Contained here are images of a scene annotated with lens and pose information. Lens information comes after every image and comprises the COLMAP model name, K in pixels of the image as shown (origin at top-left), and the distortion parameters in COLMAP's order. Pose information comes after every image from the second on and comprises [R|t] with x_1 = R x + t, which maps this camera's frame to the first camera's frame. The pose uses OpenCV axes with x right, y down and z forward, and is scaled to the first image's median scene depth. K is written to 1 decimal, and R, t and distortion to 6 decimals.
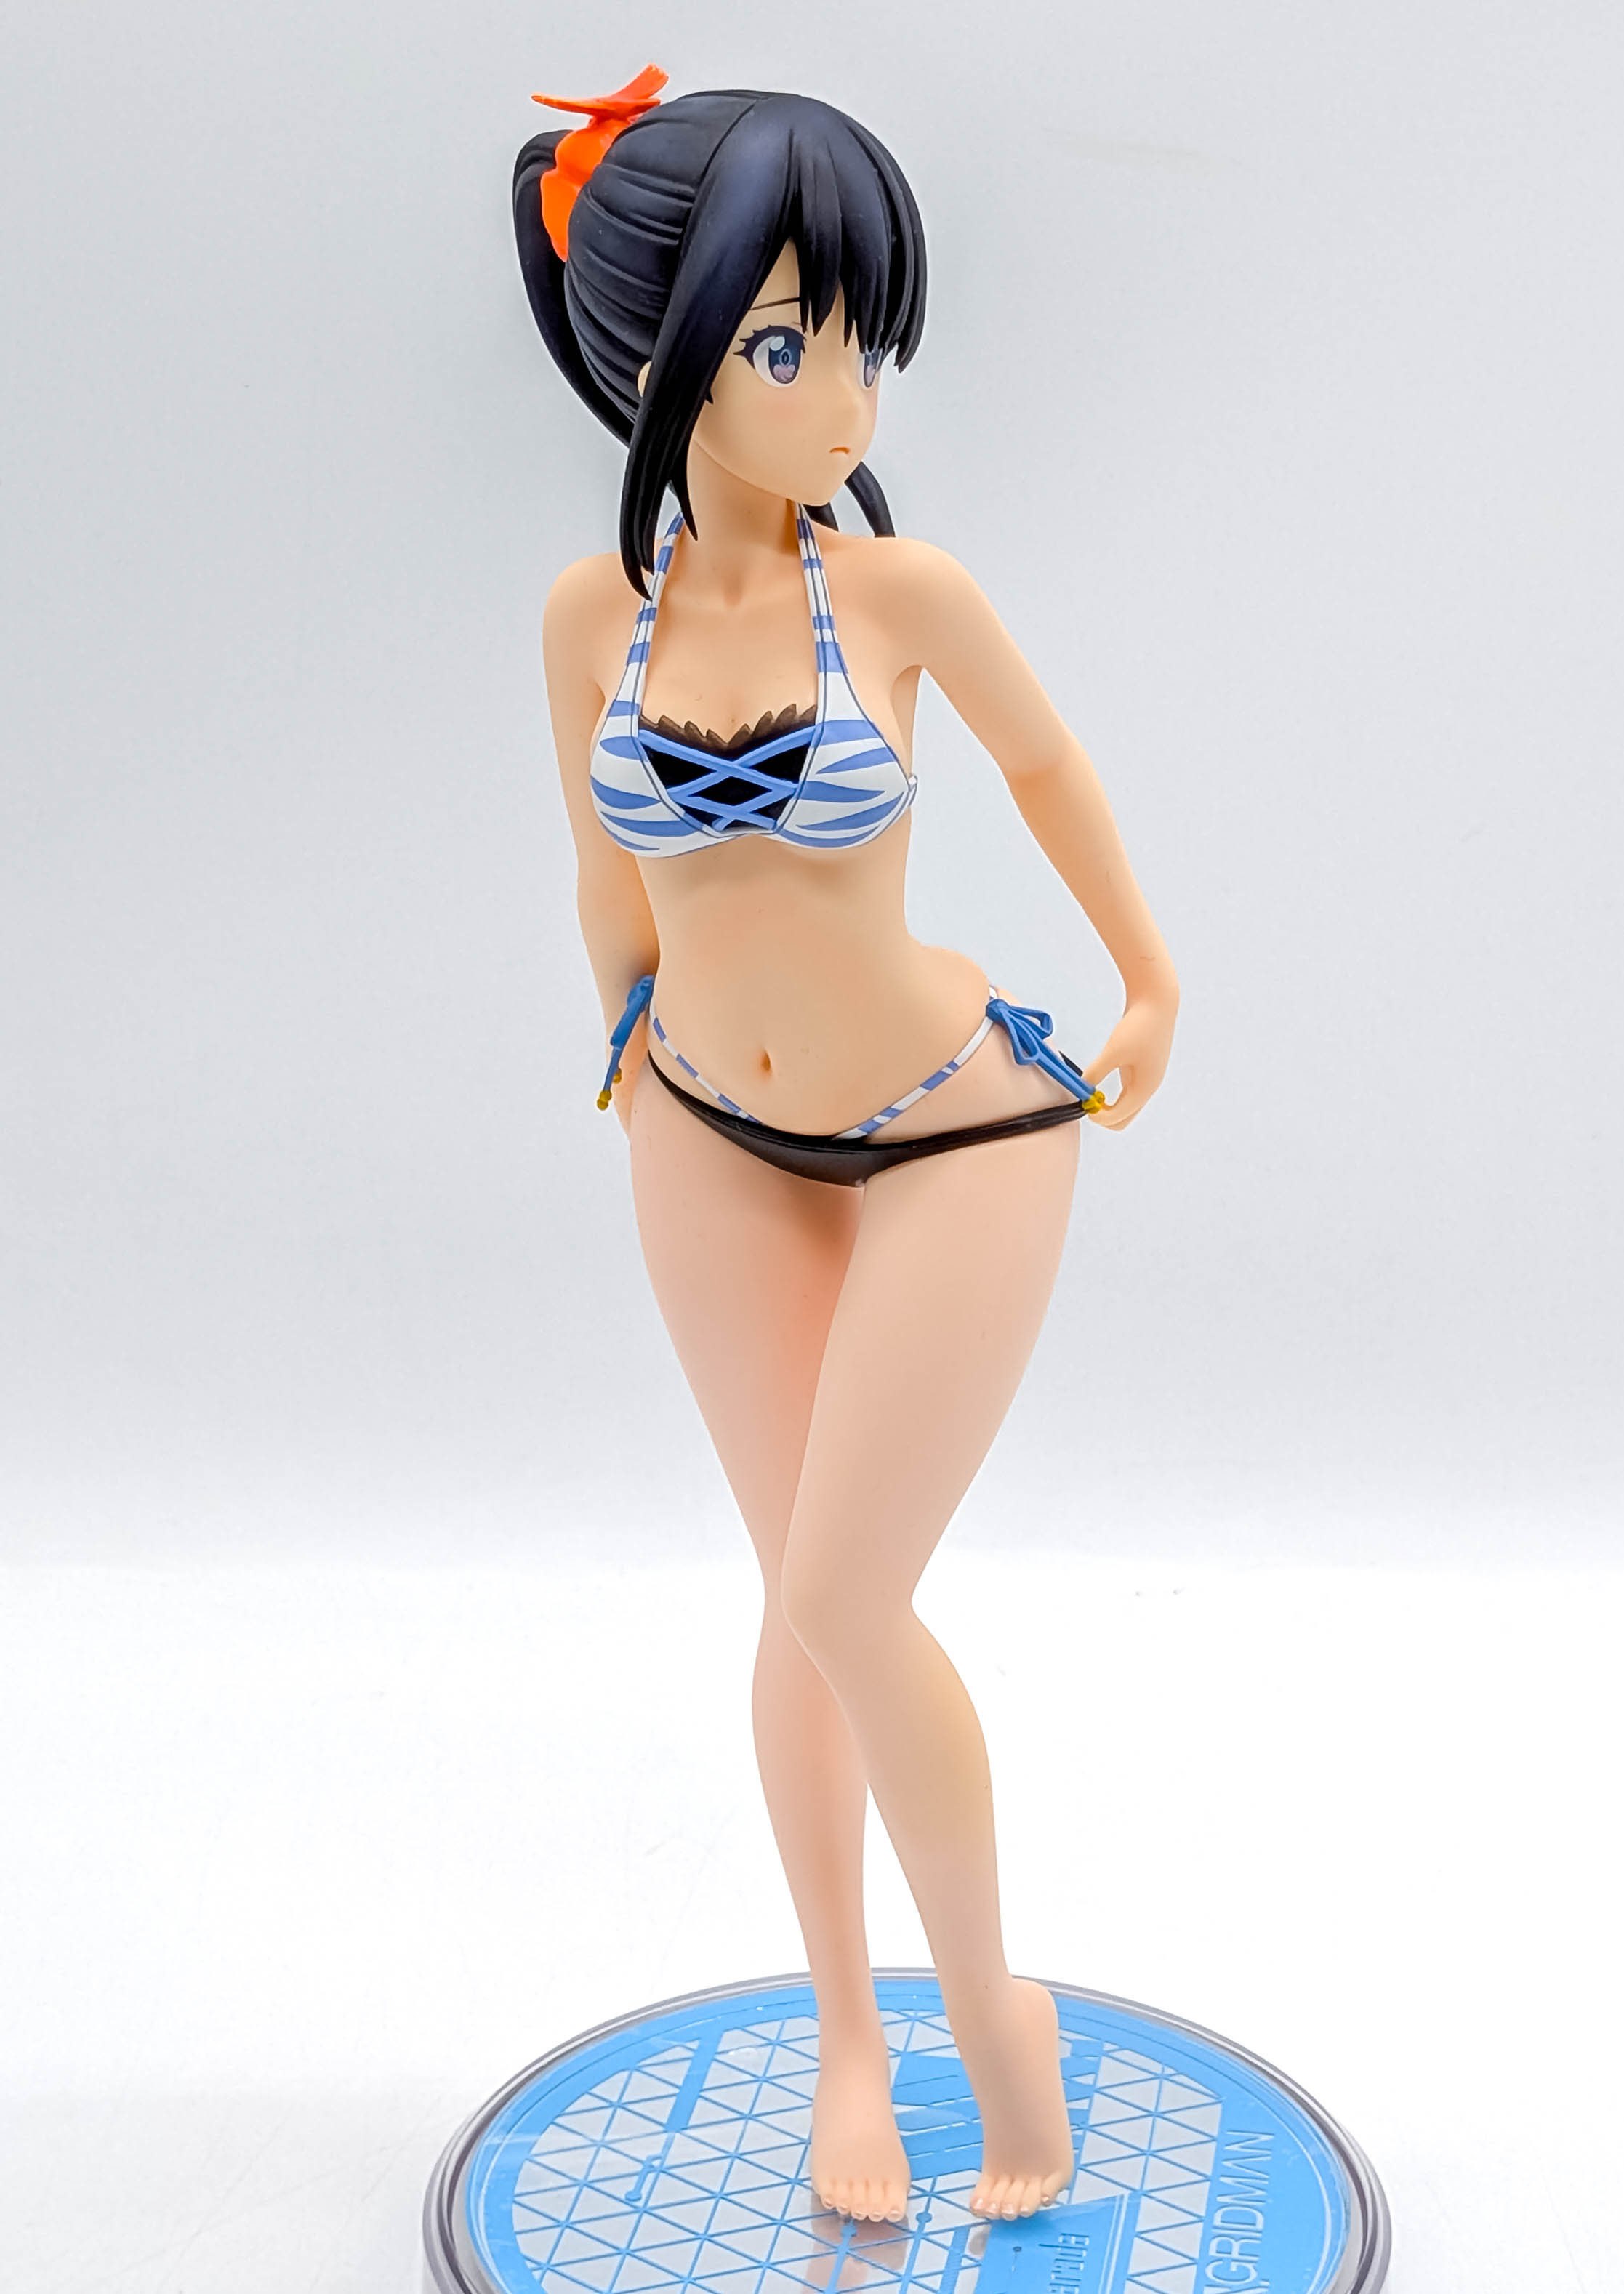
lens RADIAL K [[4061.2, 0, 943.5], [0, 4061.2, 1285.7], [0, 0, 1]] dist [0.056802, -0.129080]
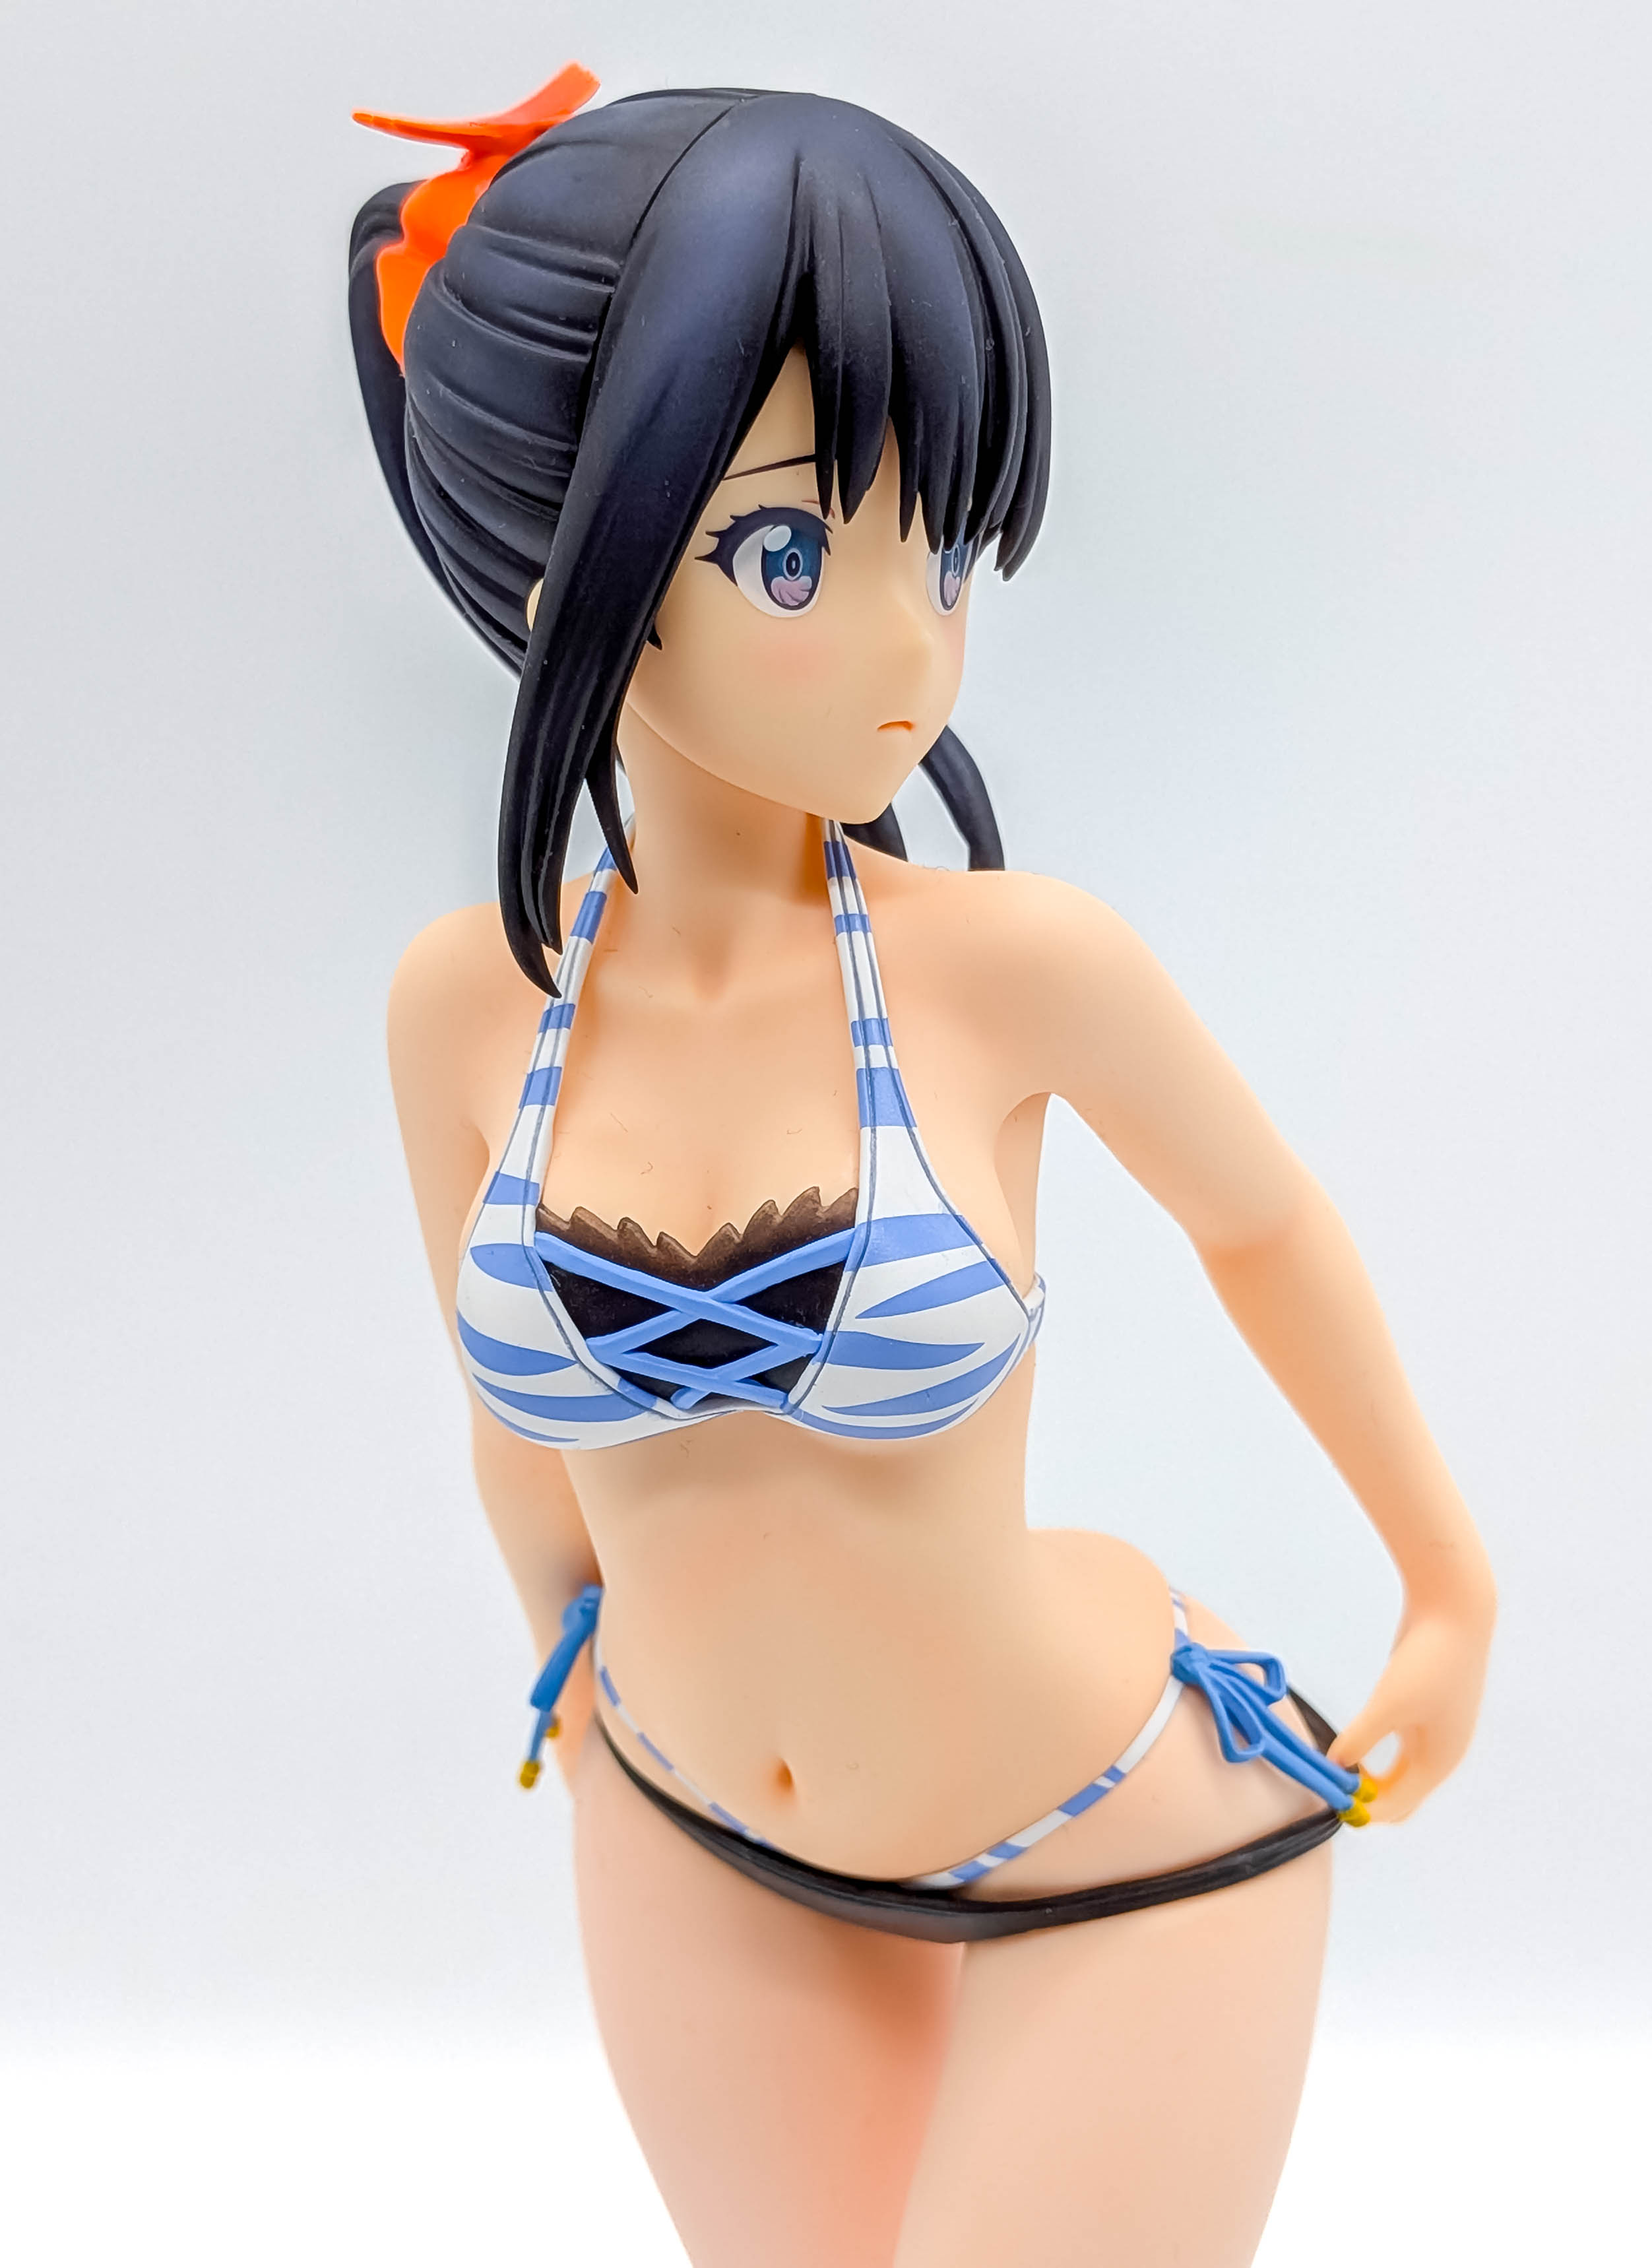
lens RADIAL K [[3818.7, 0, 949.5], [0, 3818.7, 1055.9], [0, 0, 1]] dist [0.064805, 0.071212]
pose [[0.999342, -0.013116, -0.033826, -0.001362], [0.010362, 0.996713, -0.080345, -0.119010], [0.034769, 0.079942, 0.996193, 0.488380]]
